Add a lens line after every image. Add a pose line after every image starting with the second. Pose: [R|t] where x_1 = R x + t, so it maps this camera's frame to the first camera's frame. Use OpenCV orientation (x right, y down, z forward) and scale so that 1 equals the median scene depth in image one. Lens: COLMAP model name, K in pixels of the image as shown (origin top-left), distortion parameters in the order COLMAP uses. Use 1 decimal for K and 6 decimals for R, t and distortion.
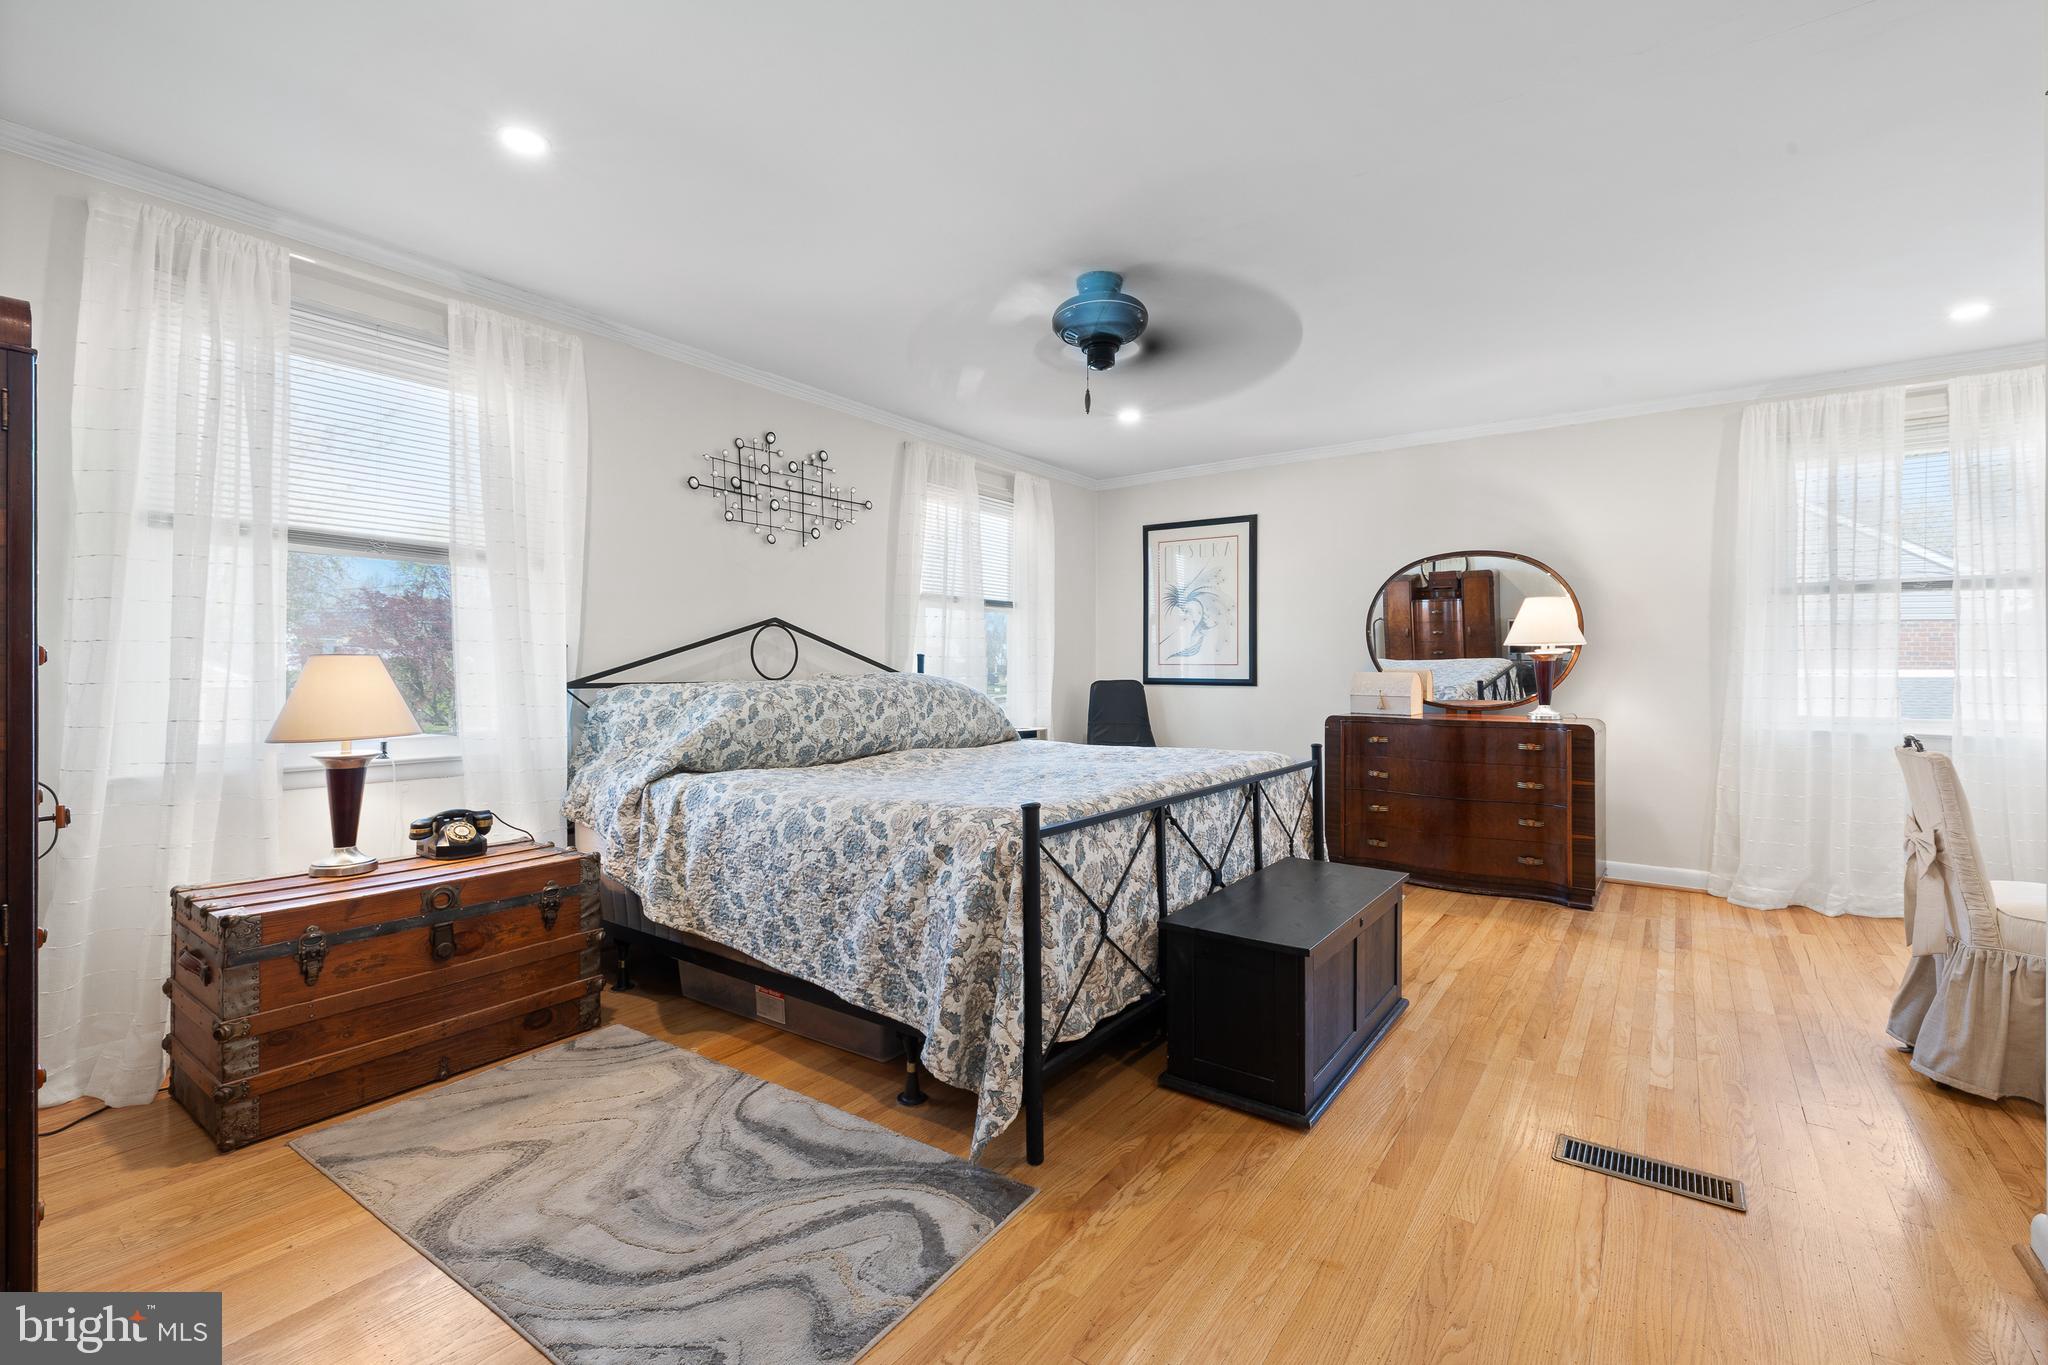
lens RADIAL K [[874.7, 0, 1028.8], [0, 874.7, 671.9], [0, 0, 1]] dist [0.000930, -0.000239]
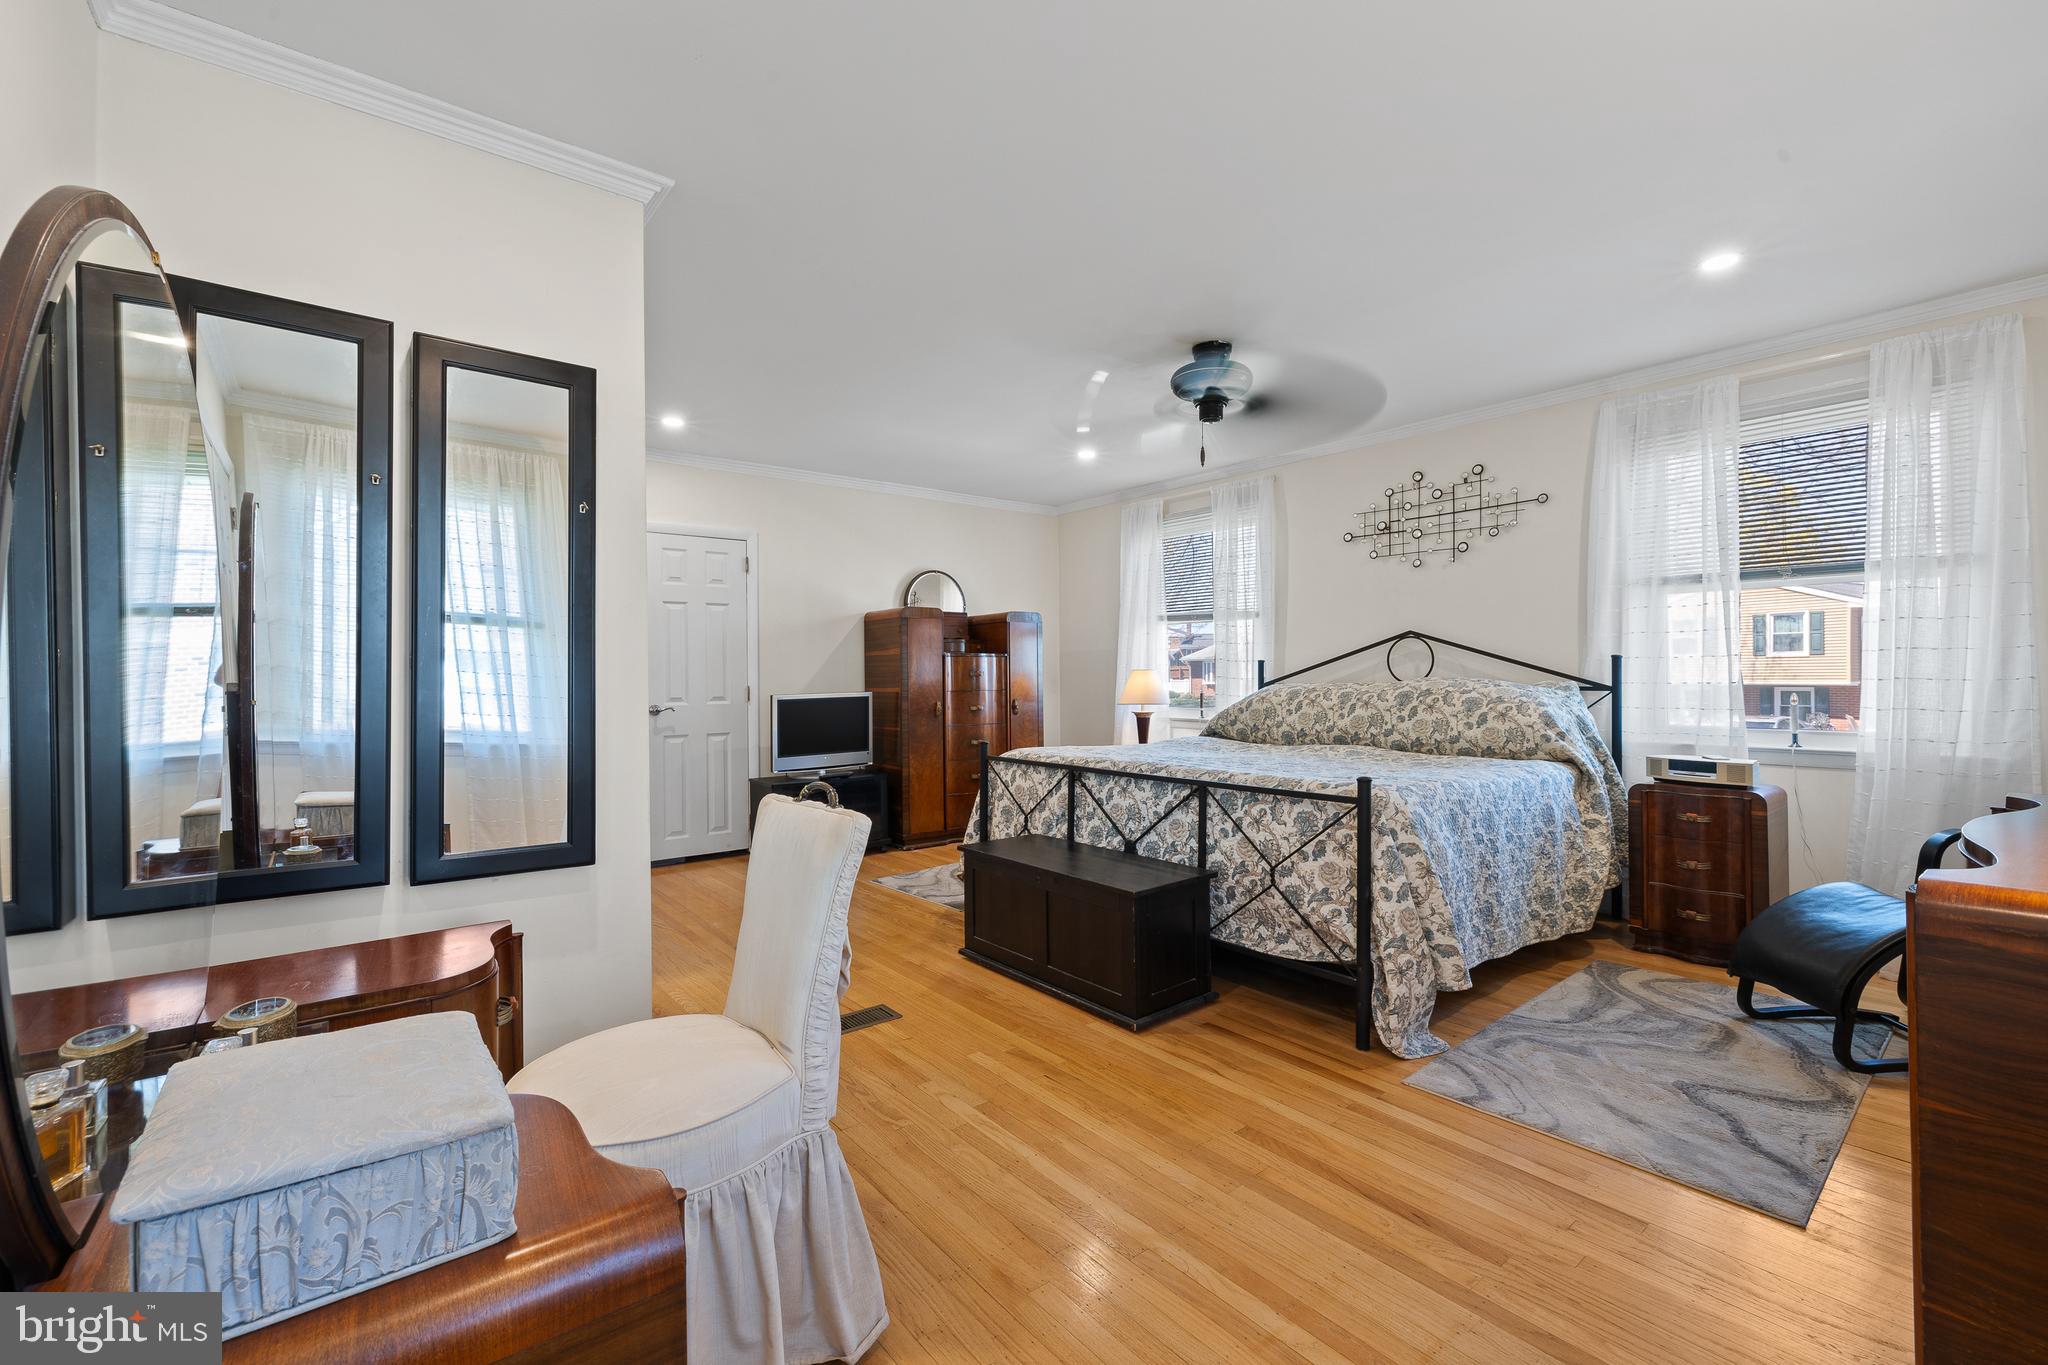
lens RADIAL K [[874.7, 0, 1032.7], [0, 874.7, 677.2], [0, 0, 1]] dist [0.000930, -0.000239]
pose [[-0.246577, 0.004082, -0.969115, 1.205702], [0.001713, 0.999991, 0.003776, -0.005756], [0.969122, -0.000729, -0.246582, 0.984475]]
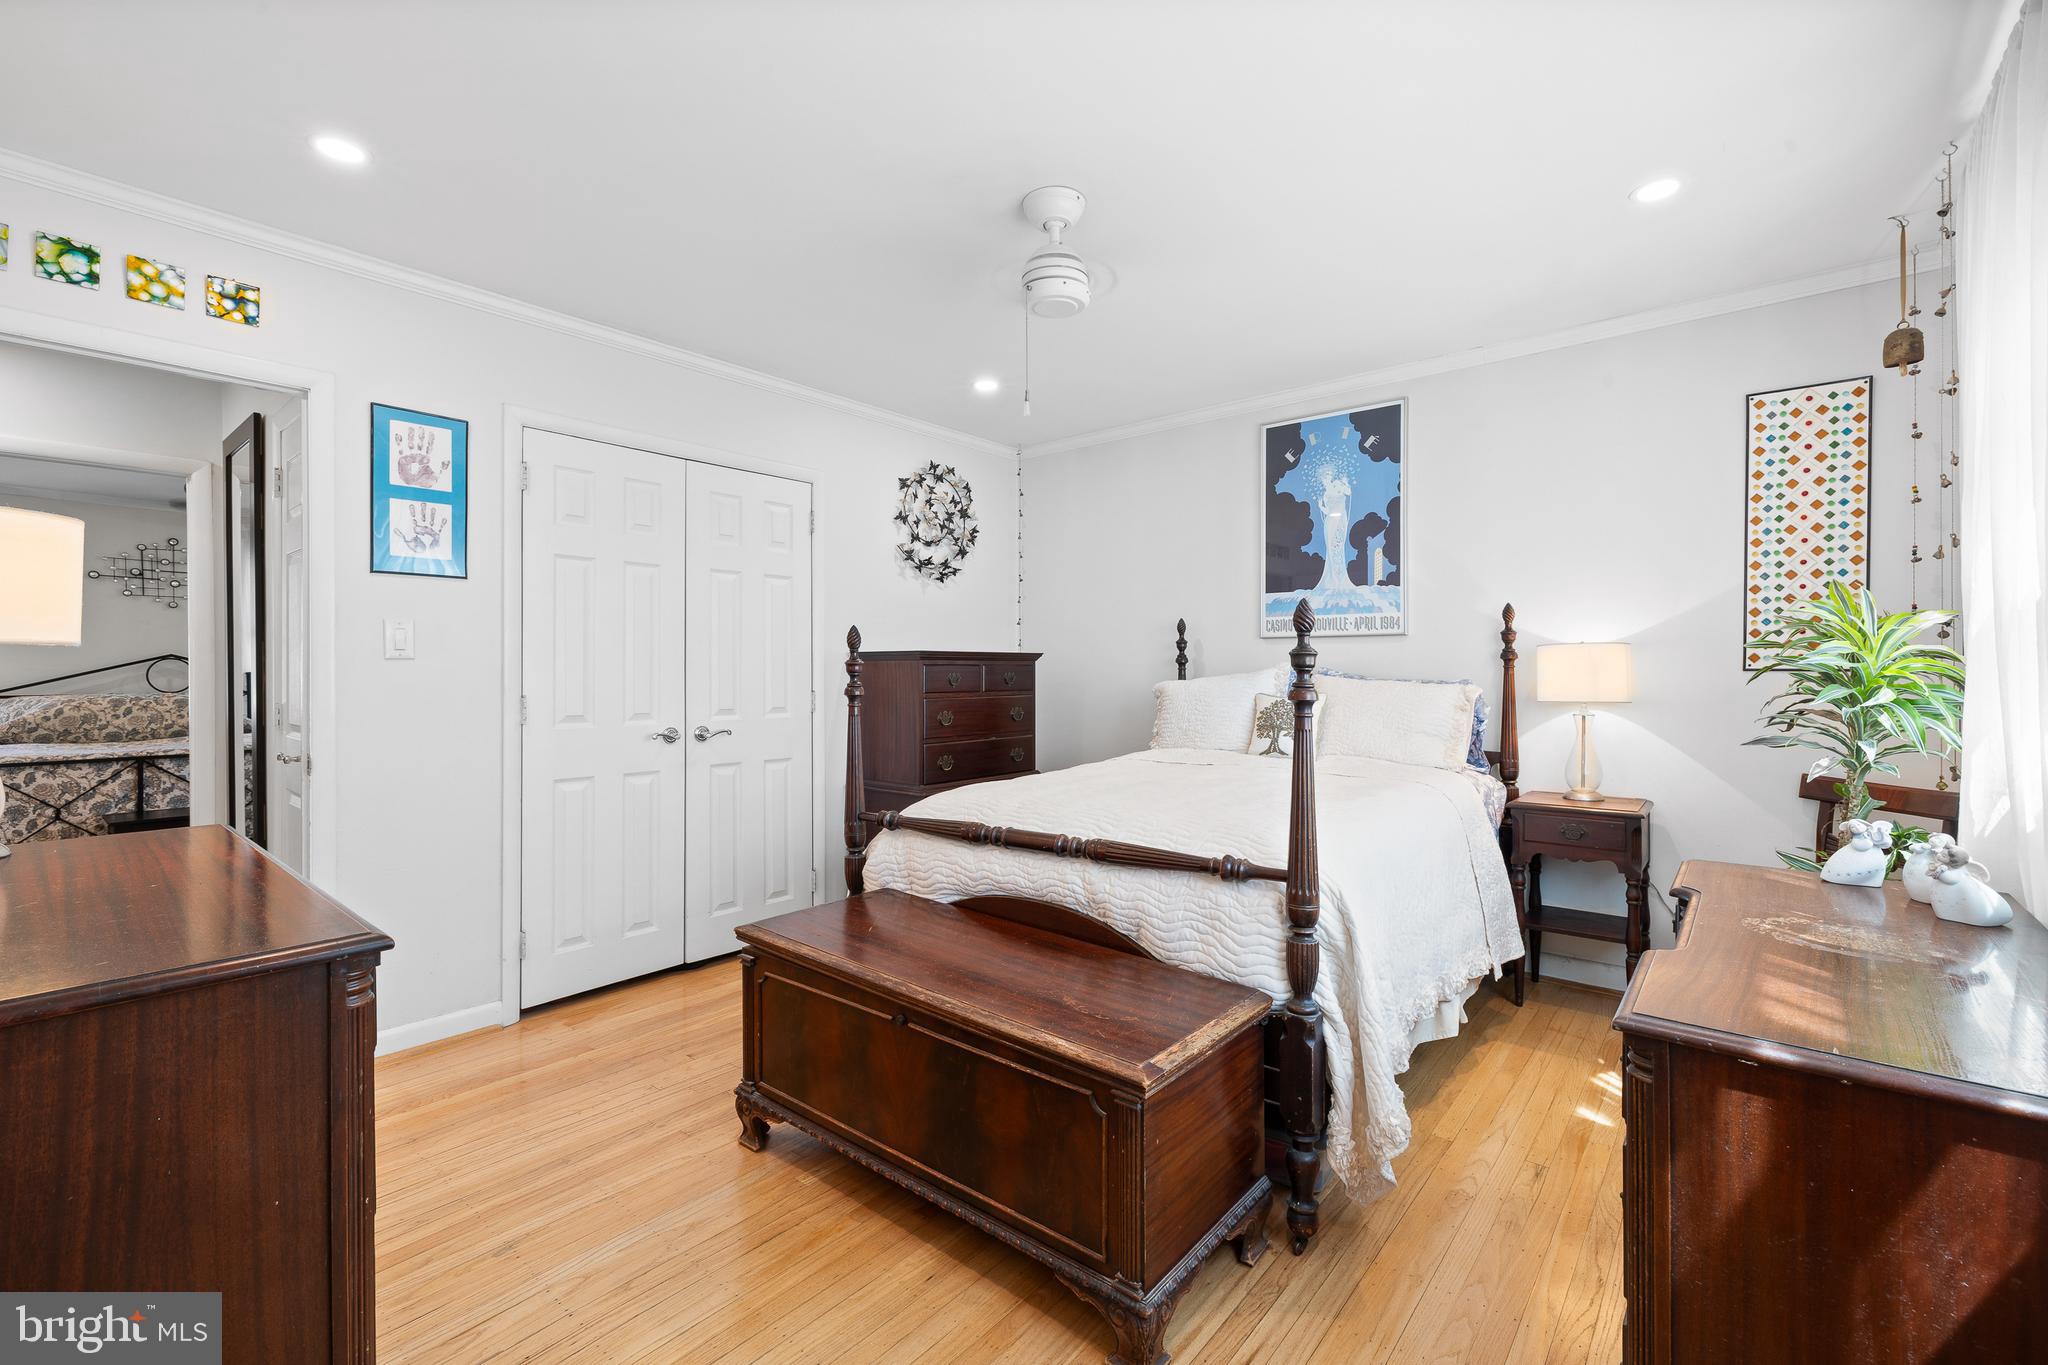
lens RADIAL K [[874.7, 0, 1028.2], [0, 874.7, 671.5], [0, 0, 1]] dist [0.000930, -0.000239]
pose [[0.998091, -0.003789, -0.061638, 1.710118], [0.003609, 0.999989, -0.003032, -0.023635], [0.061648, 0.002804, 0.998094, -0.632681]]
